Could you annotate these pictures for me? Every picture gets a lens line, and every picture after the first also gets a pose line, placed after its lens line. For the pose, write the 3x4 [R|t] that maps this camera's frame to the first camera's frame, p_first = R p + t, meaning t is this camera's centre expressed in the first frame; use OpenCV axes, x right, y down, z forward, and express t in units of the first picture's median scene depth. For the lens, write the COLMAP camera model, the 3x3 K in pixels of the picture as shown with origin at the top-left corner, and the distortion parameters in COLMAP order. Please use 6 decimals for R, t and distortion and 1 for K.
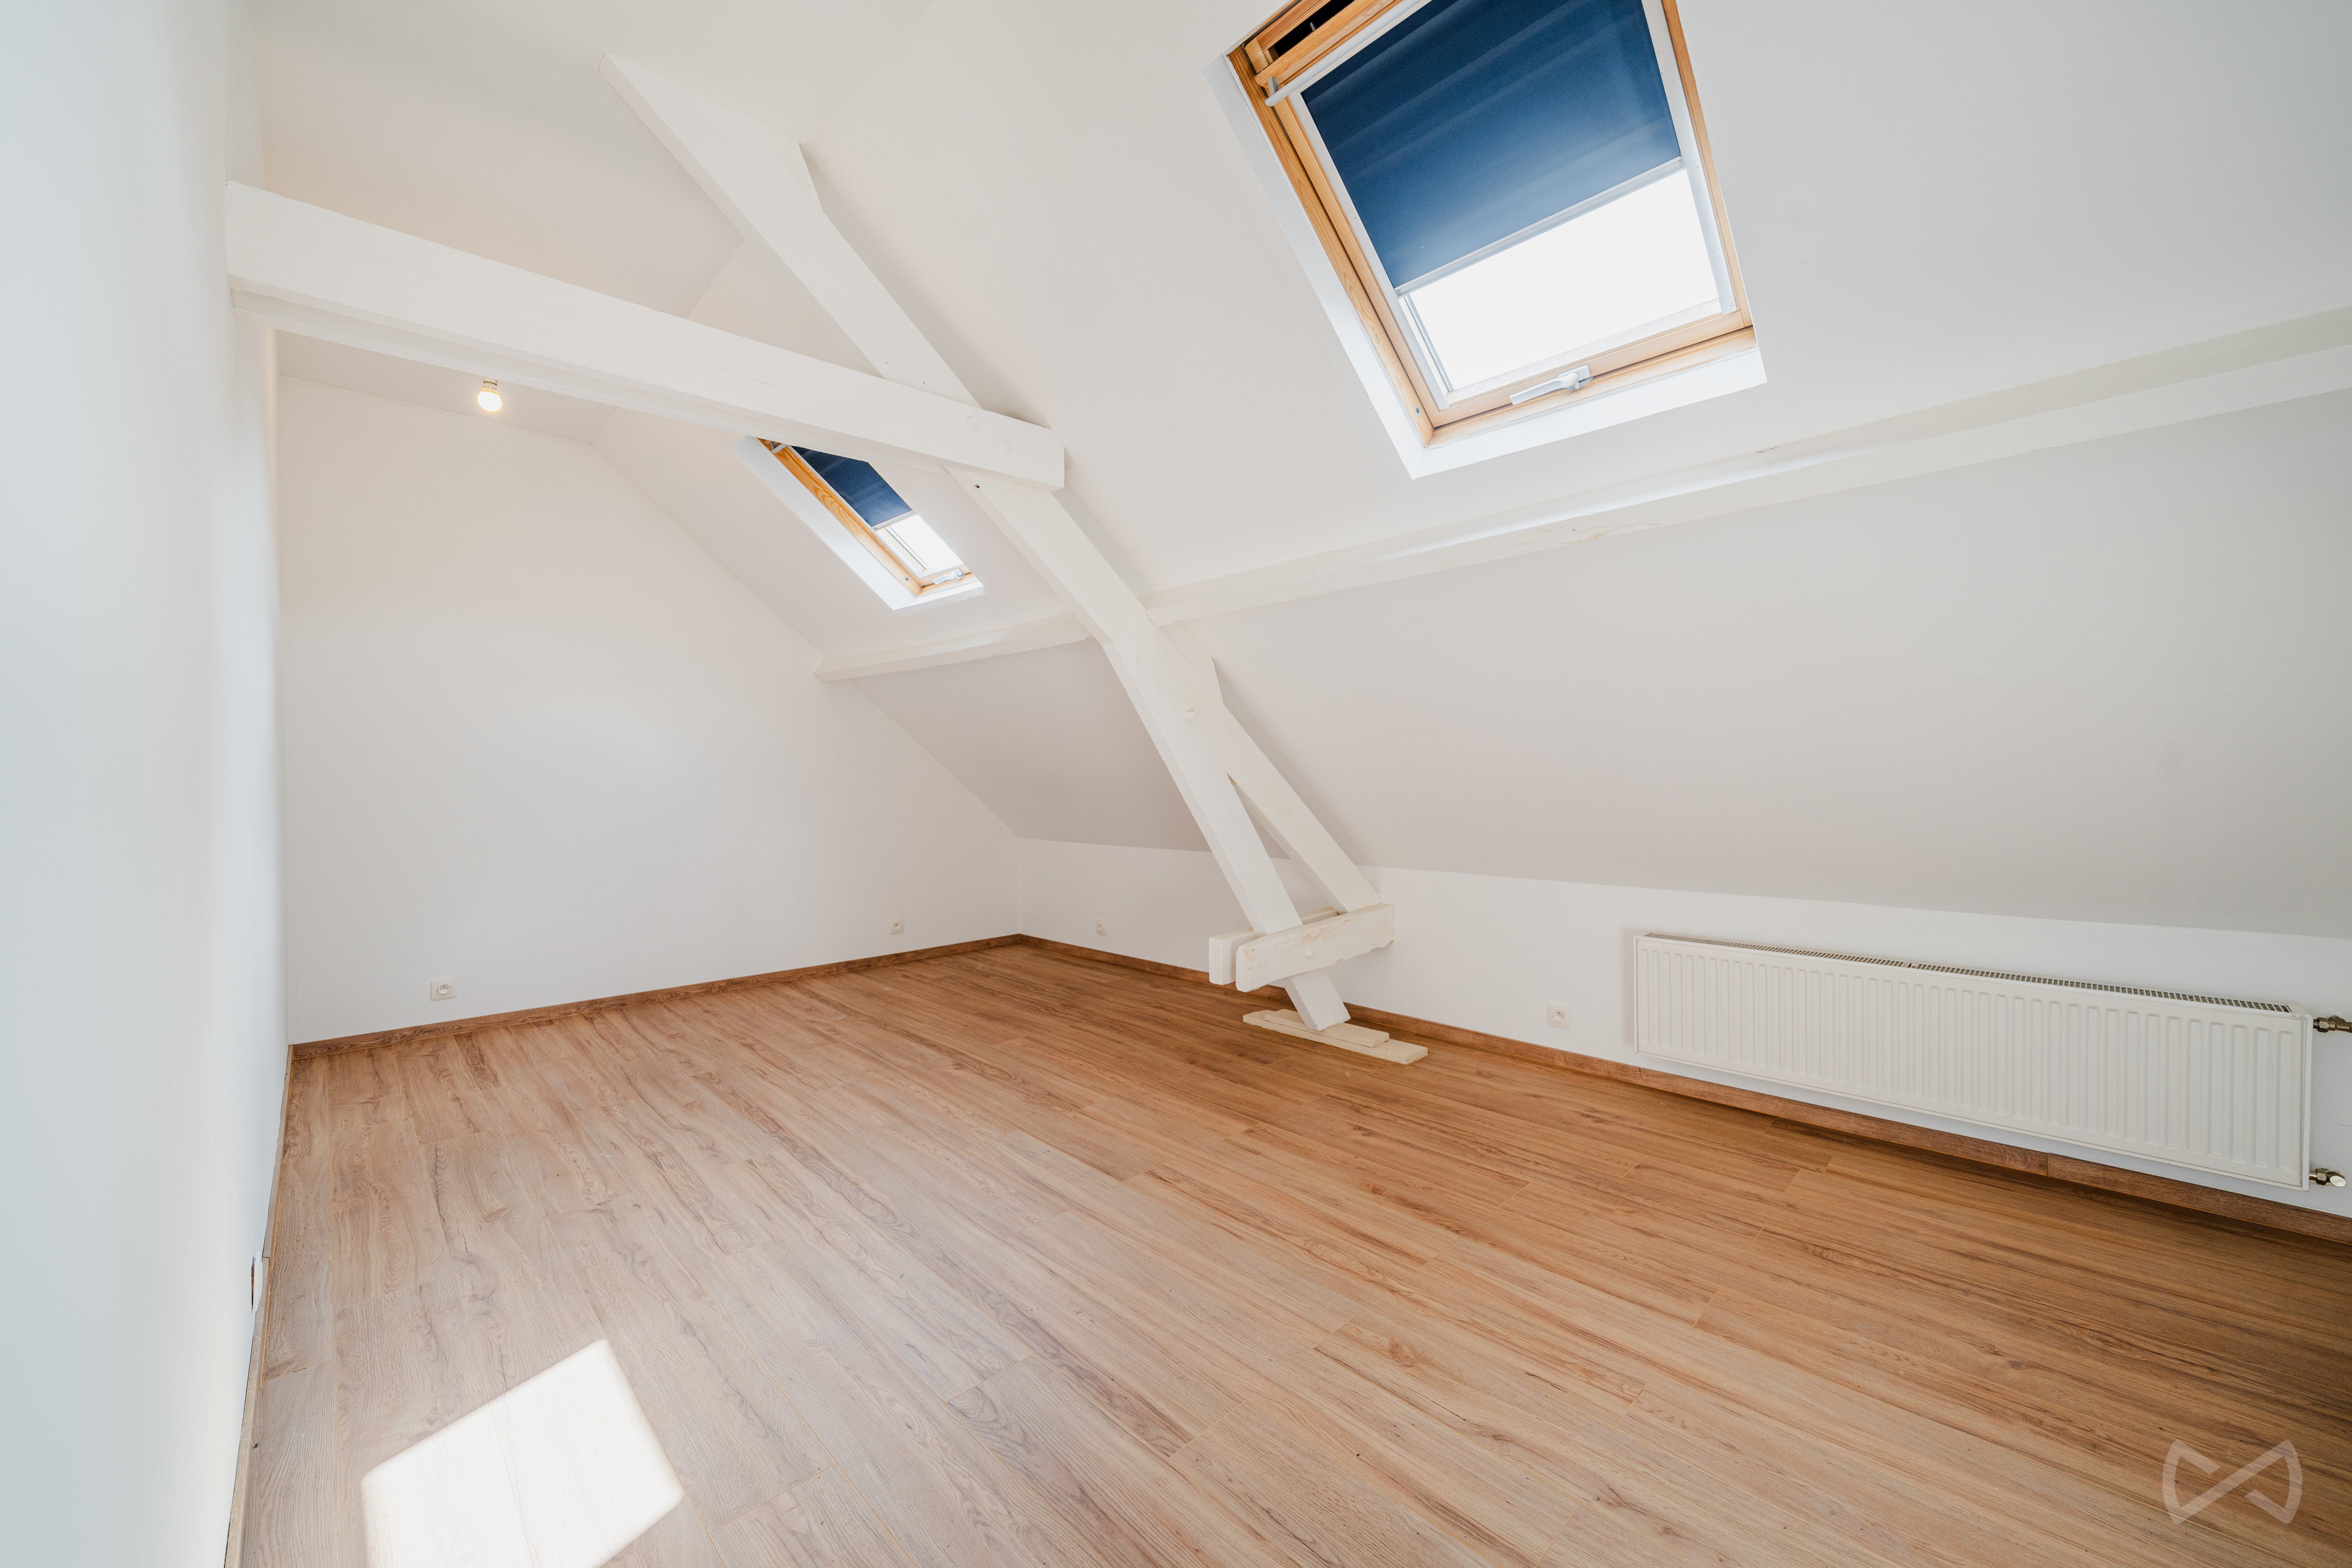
lens RADIAL K [[876.0, 0, 1185.0], [0, 876.0, 769.1], [0, 0, 1]] dist [-0.001310, -0.000207]
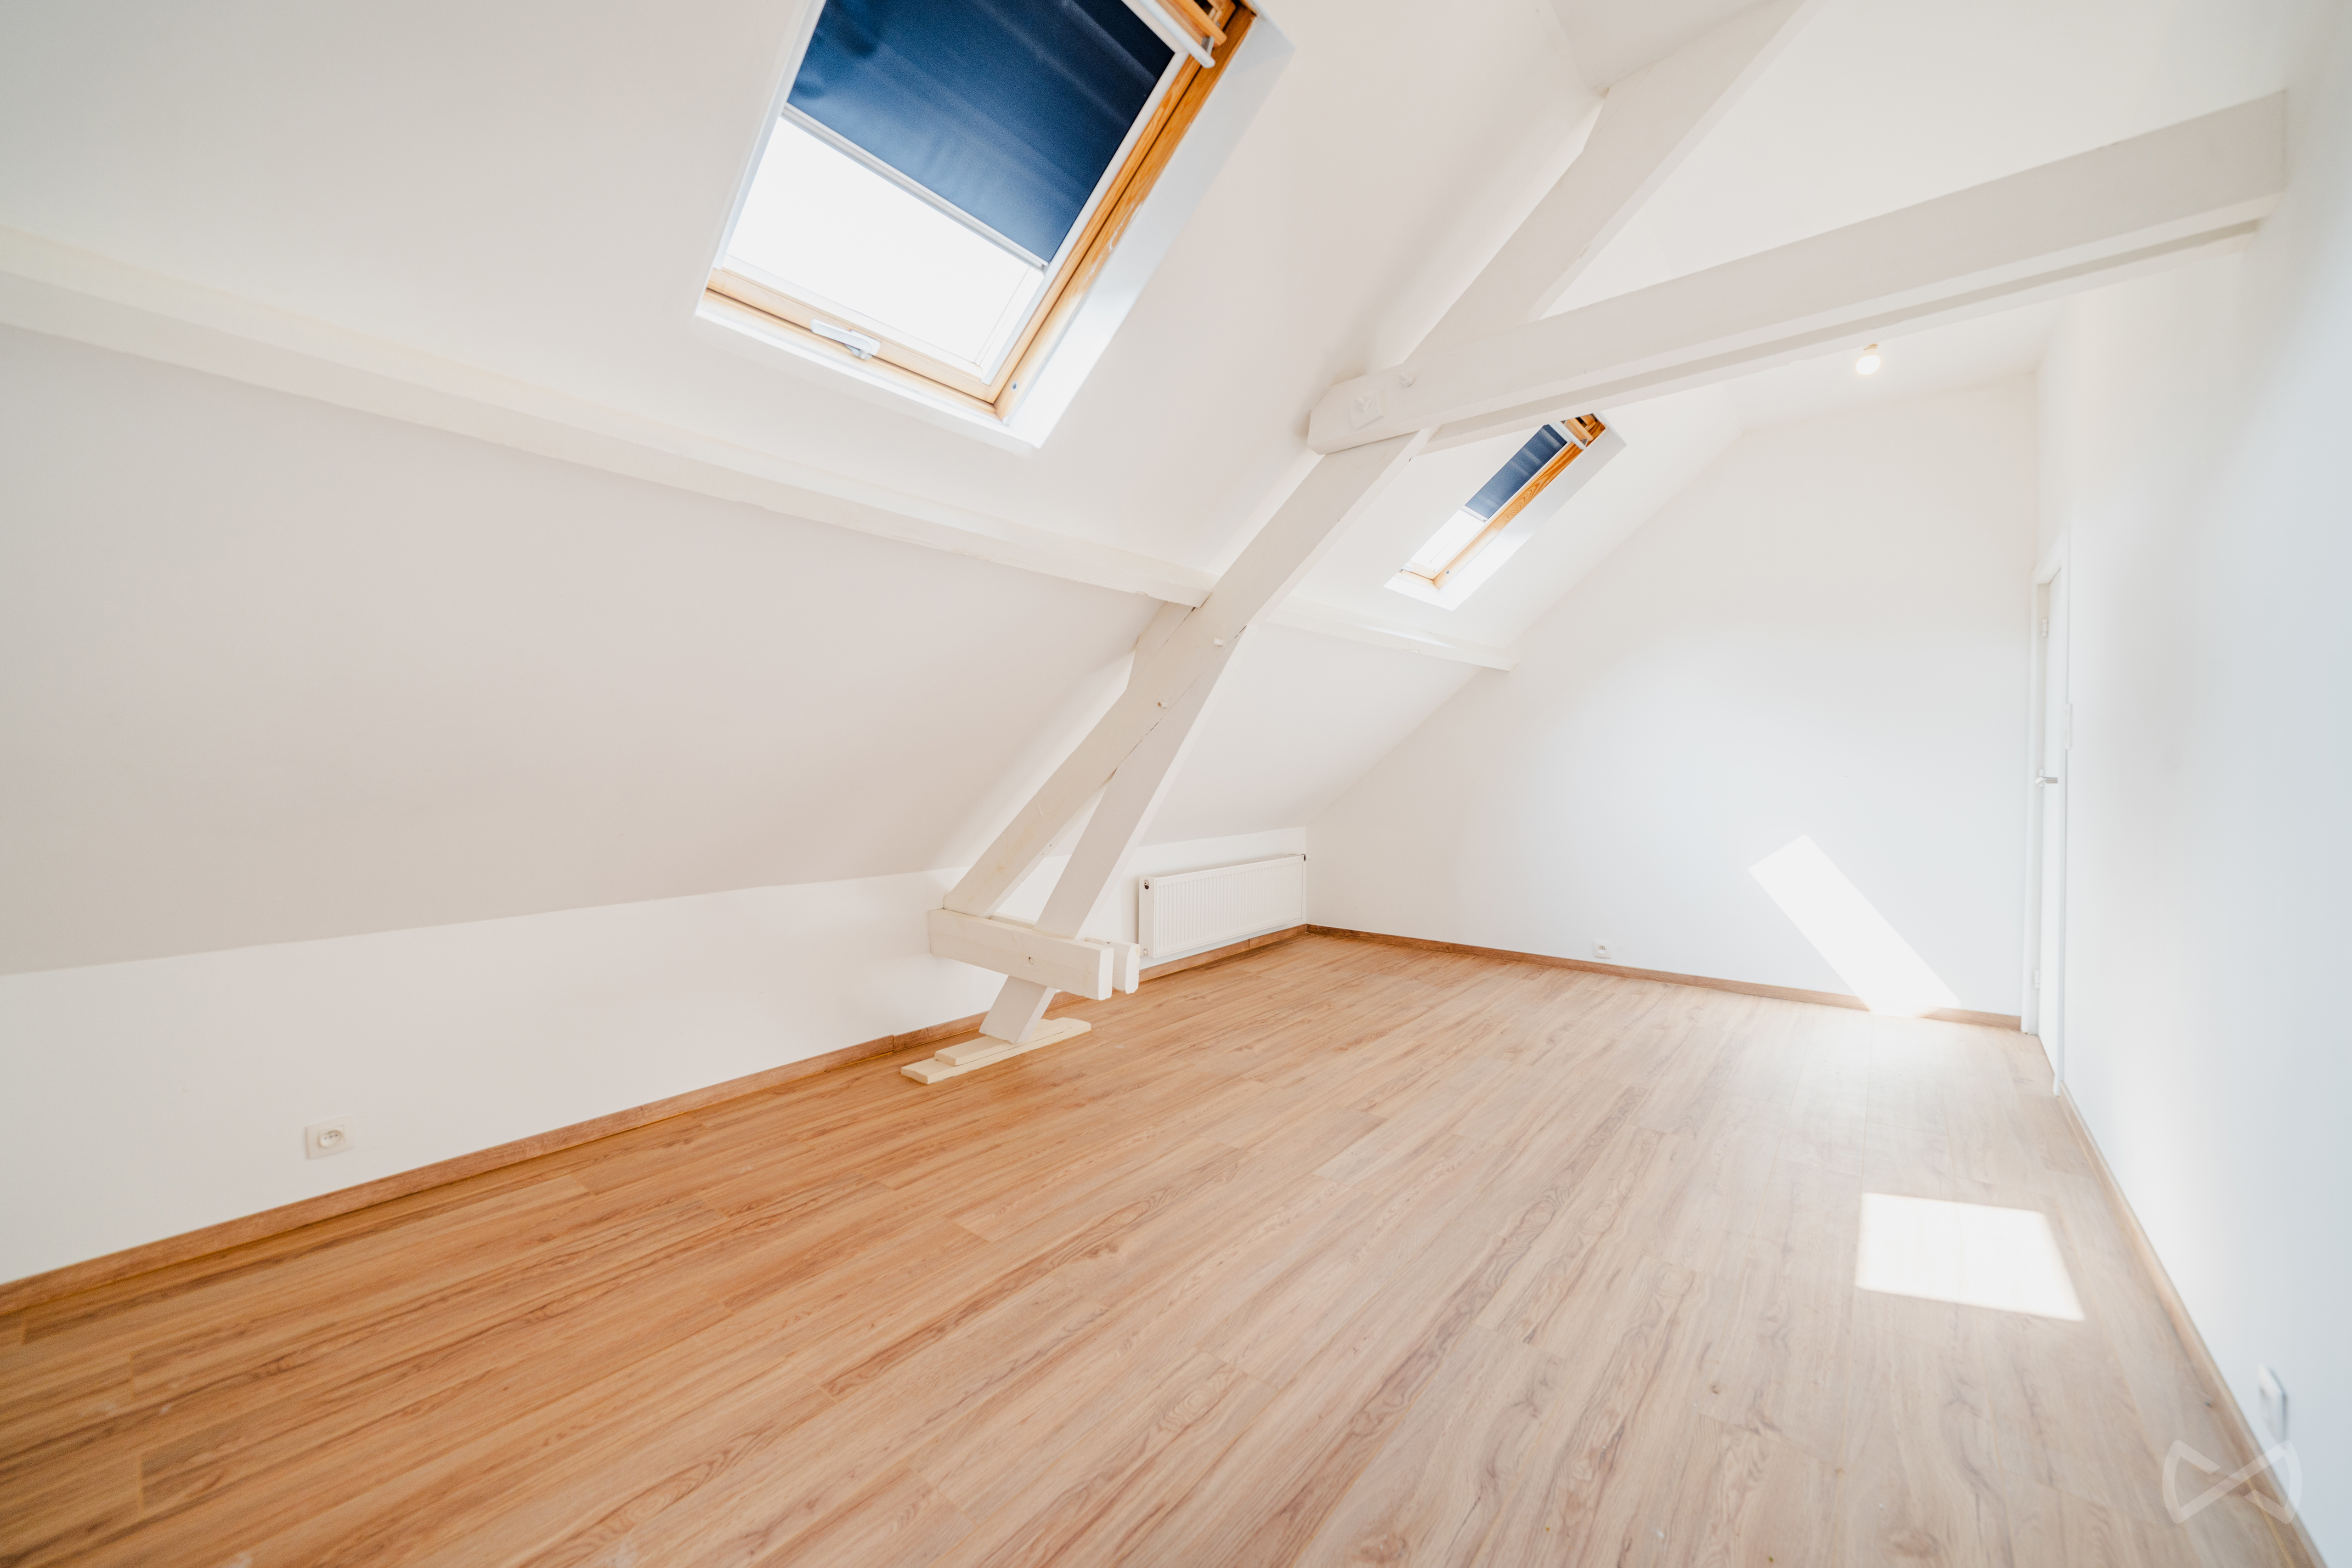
lens RADIAL K [[876.0, 0, 1181.0], [0, 876.0, 803.0], [0, 0, 1]] dist [-0.001310, -0.000207]
pose [[-0.105910, -0.034605, 0.993773, -1.063079], [-0.000541, 0.999396, 0.034743, 0.019189], [-0.994376, 0.003142, -0.105865, 1.270491]]
